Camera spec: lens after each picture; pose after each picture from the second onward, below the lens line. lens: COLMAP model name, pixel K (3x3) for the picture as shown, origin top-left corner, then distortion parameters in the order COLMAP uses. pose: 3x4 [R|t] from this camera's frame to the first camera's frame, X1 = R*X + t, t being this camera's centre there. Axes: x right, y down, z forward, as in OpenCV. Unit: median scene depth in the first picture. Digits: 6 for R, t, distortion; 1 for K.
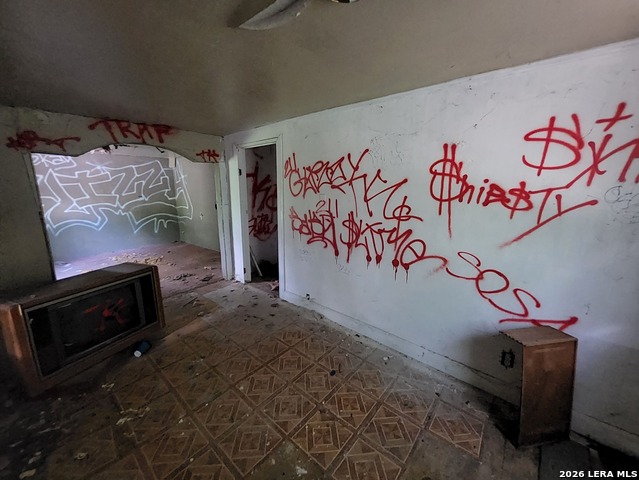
lens RADIAL K [[250.3, 0, 320.2], [0, 250.3, 241.0], [0, 0, 1]] dist [0.001389, -0.002933]
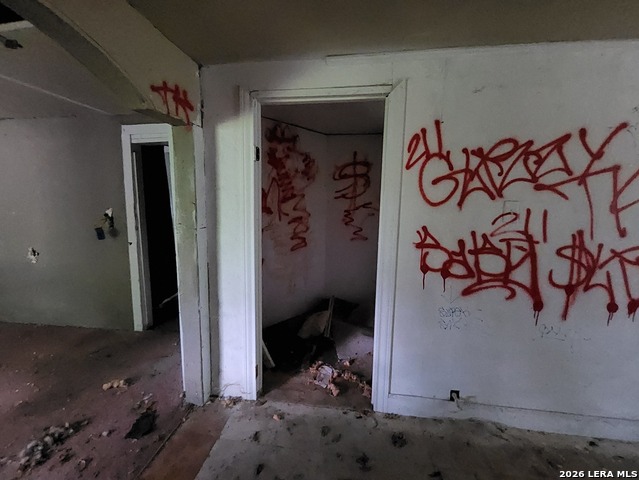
lens RADIAL K [[250.3, 0, 320.1], [0, 250.3, 237.5], [0, 0, 1]] dist [0.001389, -0.002933]
pose [[0.840777, -0.063490, 0.537646, -0.617115], [0.105966, 0.993190, -0.048425, -0.124250], [-0.530911, 0.097687, 0.841779, 0.761158]]
